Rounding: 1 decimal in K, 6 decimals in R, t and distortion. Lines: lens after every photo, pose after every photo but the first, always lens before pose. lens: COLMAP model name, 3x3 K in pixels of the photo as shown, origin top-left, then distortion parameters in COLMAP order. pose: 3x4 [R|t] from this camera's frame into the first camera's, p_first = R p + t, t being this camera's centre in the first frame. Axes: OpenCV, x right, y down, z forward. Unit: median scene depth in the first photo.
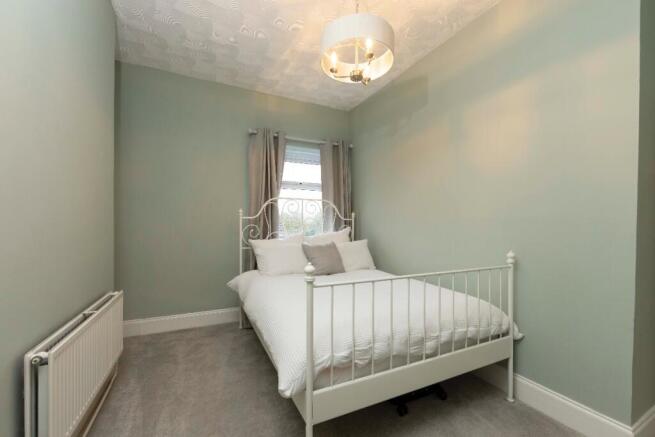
lens RADIAL K [[269.3, 0, 325.5], [0, 269.3, 224.5], [0, 0, 1]] dist [0.001047, 0.000081]
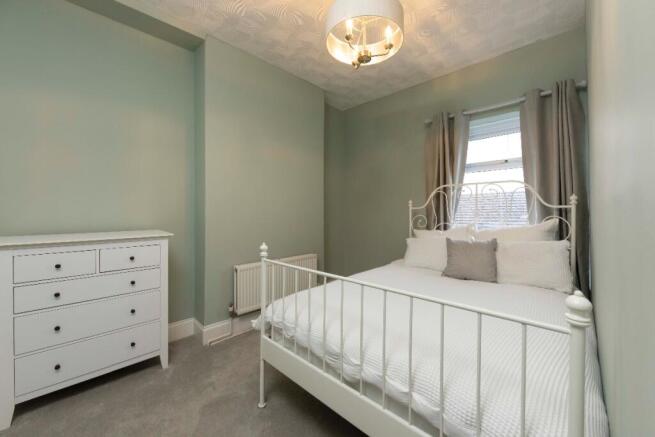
lens RADIAL K [[257.4, 0, 329.2], [0, 257.4, 216.2], [0, 0, 1]] dist [0.000483, 0.000057]
pose [[0.362275, 0.003243, -0.932066, 0.474922], [-0.001193, 0.999995, 0.003016, 0.001836], [0.932070, 0.000019, 0.362277, 0.305850]]
